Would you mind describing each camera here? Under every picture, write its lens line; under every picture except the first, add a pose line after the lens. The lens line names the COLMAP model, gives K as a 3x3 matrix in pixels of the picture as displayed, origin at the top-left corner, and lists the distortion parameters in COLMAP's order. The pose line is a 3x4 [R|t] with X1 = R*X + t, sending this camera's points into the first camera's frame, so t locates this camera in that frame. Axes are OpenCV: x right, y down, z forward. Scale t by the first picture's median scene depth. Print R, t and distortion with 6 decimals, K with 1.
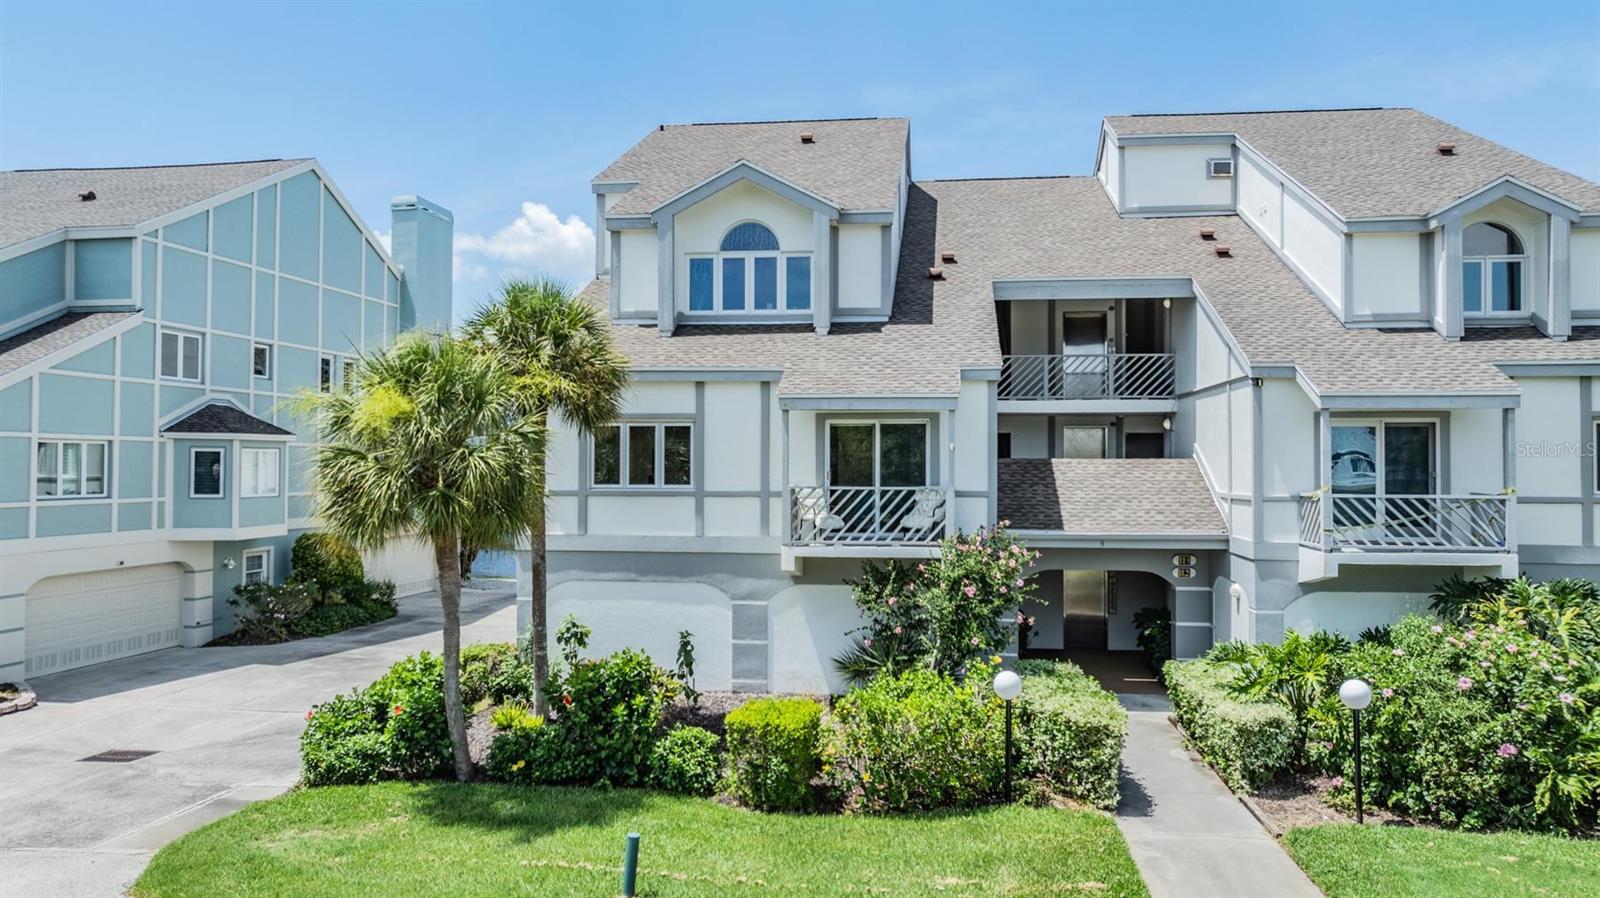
lens RADIAL K [[1152.9, 0, 795.7], [0, 1152.9, 435.3], [0, 0, 1]] dist [-0.030175, 0.026114]
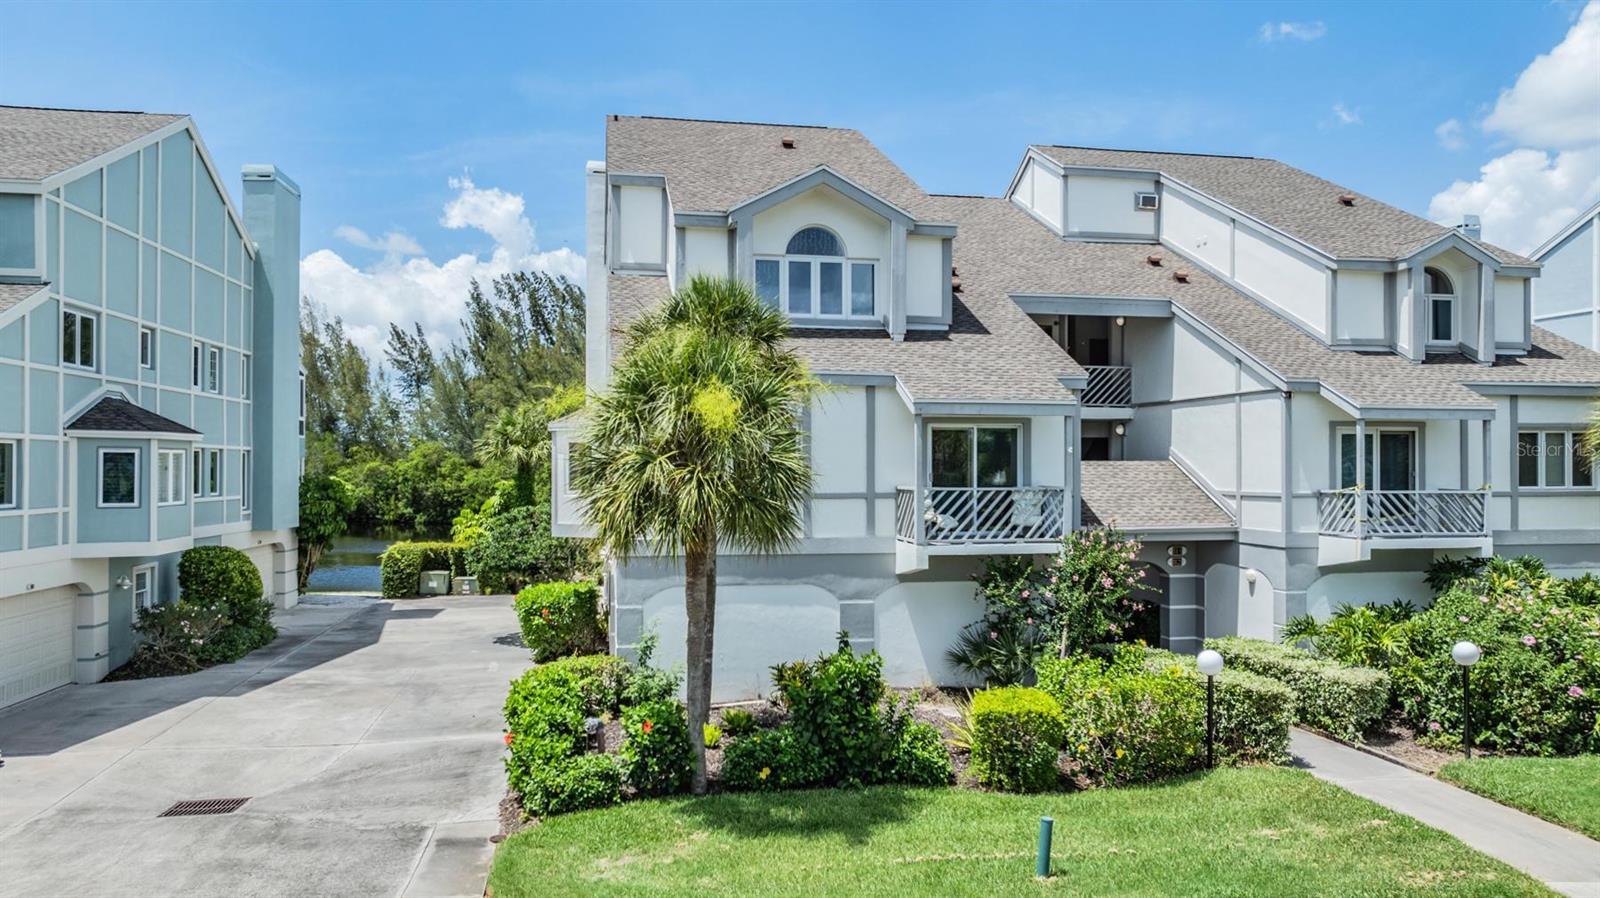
lens RADIAL K [[1152.9, 0, 807.4], [0, 1152.9, 460.6], [0, 0, 1]] dist [-0.030175, 0.026114]
pose [[0.950863, -0.000591, 0.309612, -0.391588], [-0.006070, 0.999770, 0.020550, -0.000927], [-0.309553, -0.021420, 0.950641, 0.041768]]
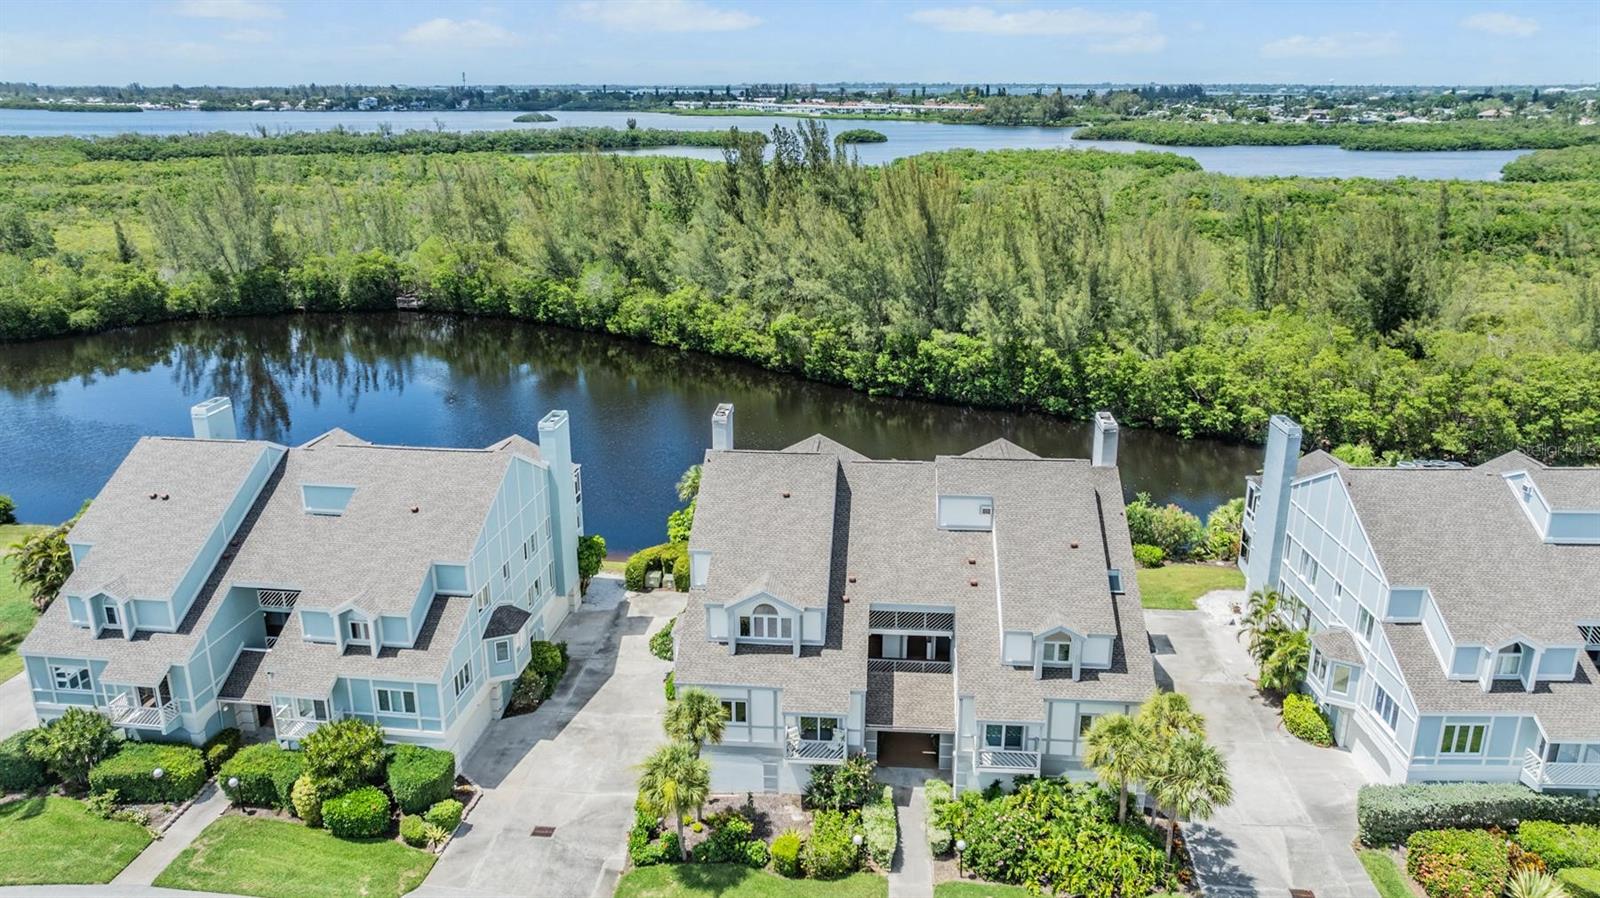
lens RADIAL K [[1152.9, 0, 802.8], [0, 1152.9, 460.8], [0, 0, 1]] dist [-0.030175, 0.026114]
pose [[0.998560, -0.018725, 0.050275, -0.083145], [0.000701, 0.941588, 0.336767, -1.364369], [-0.053645, -0.336247, 0.940245, -1.218251]]
